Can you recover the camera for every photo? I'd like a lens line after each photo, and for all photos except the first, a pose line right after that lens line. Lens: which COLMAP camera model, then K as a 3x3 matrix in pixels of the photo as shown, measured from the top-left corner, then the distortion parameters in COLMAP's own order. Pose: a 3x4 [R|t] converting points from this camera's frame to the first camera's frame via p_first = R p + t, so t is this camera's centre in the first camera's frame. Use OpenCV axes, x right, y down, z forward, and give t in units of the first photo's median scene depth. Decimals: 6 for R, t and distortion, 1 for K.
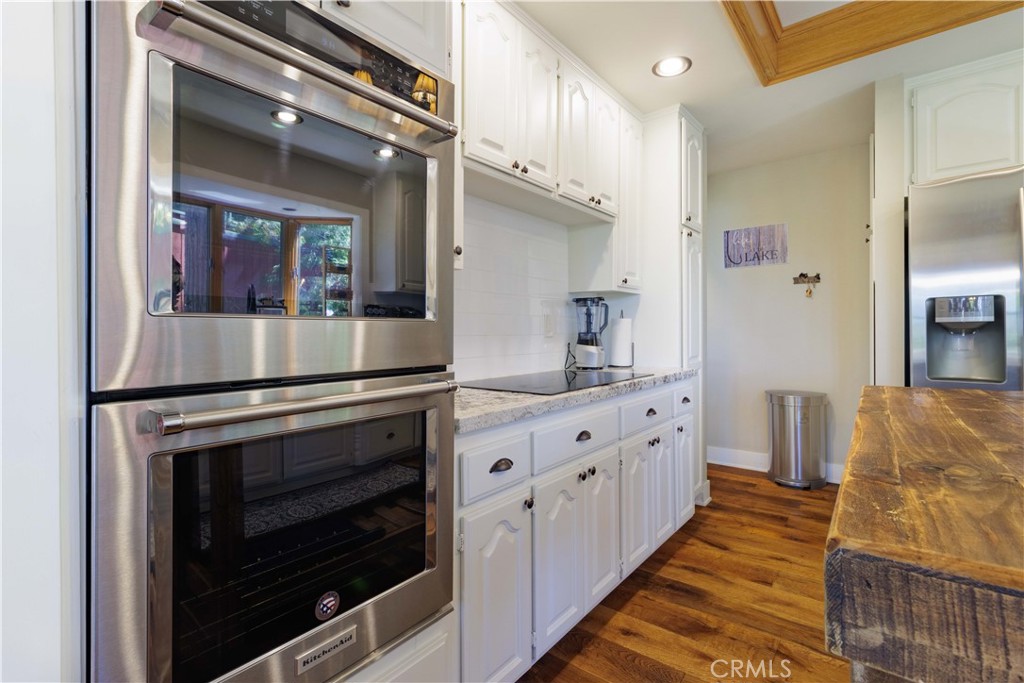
lens RADIAL K [[478.3, 0, 513.2], [0, 478.3, 330.5], [0, 0, 1]] dist [0.000017, 0.000015]
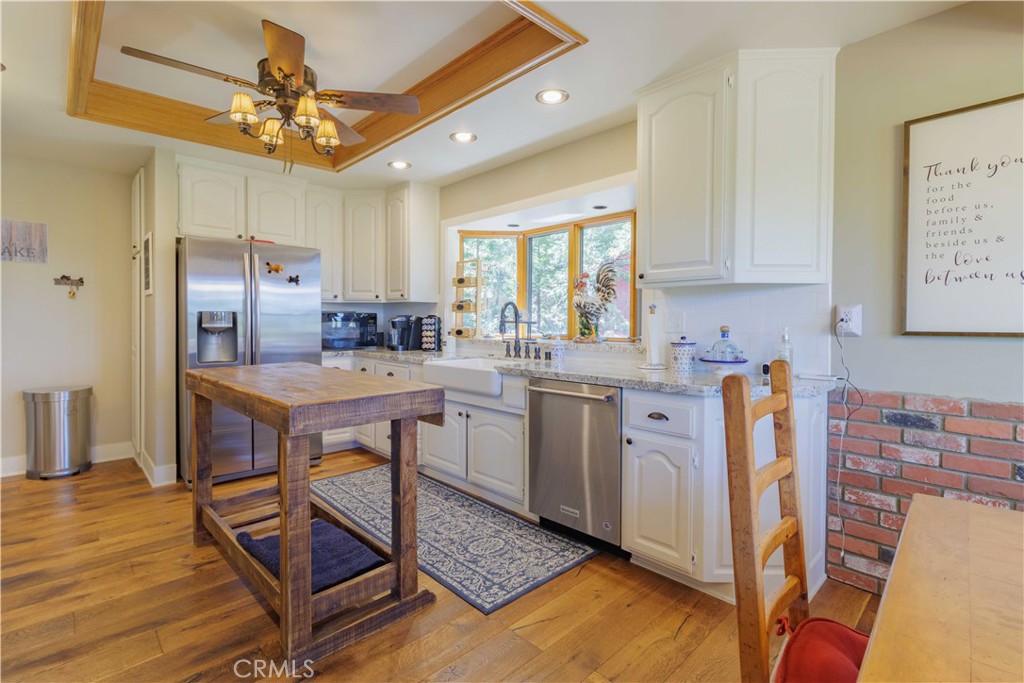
lens RADIAL K [[478.3, 0, 513.1], [0, 478.3, 331.6], [0, 0, 1]] dist [0.000017, 0.000015]
pose [[0.137497, -0.014404, 0.990397, -0.459419], [-0.009814, 0.999825, 0.015903, -0.031997], [-0.990454, -0.011906, 0.137332, -0.196861]]
